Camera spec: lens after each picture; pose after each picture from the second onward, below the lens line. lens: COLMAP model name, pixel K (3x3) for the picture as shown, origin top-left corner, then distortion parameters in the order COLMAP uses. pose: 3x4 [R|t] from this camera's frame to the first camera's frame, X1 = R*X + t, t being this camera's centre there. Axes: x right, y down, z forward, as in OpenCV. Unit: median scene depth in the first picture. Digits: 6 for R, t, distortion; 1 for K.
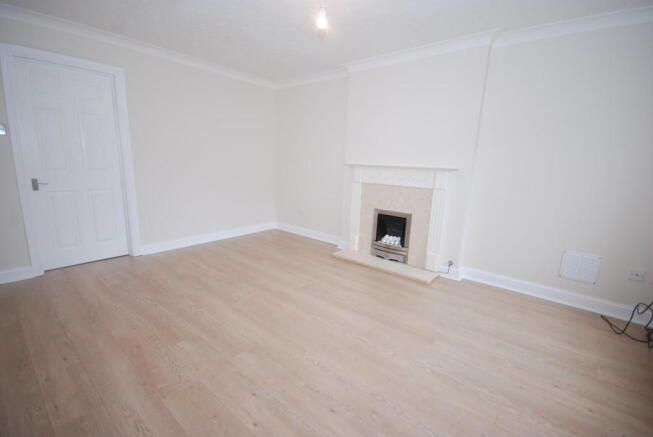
lens RADIAL K [[290.0, 0, 326.5], [0, 290.0, 218.5], [0, 0, 1]] dist [-0.000460, -0.001118]
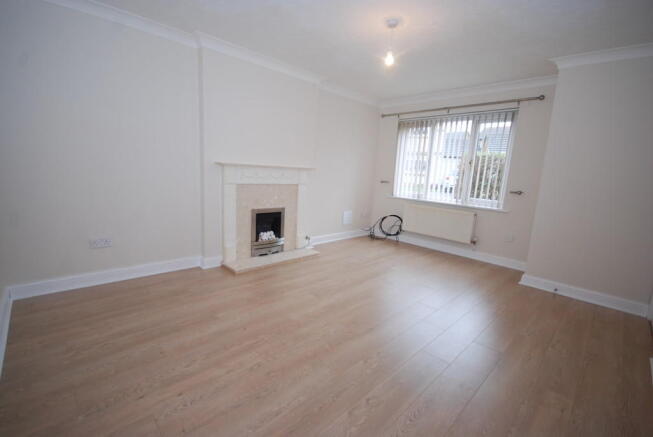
lens RADIAL K [[286.3, 0, 326.5], [0, 286.3, 218.5], [0, 0, 1]] dist [0.002370, 0.000792]
pose [[0.111847, -0.197036, 0.973995, -0.782949], [0.142755, 0.973165, 0.180475, -0.149381], [-0.983418, 0.118857, 0.136973, 0.659702]]
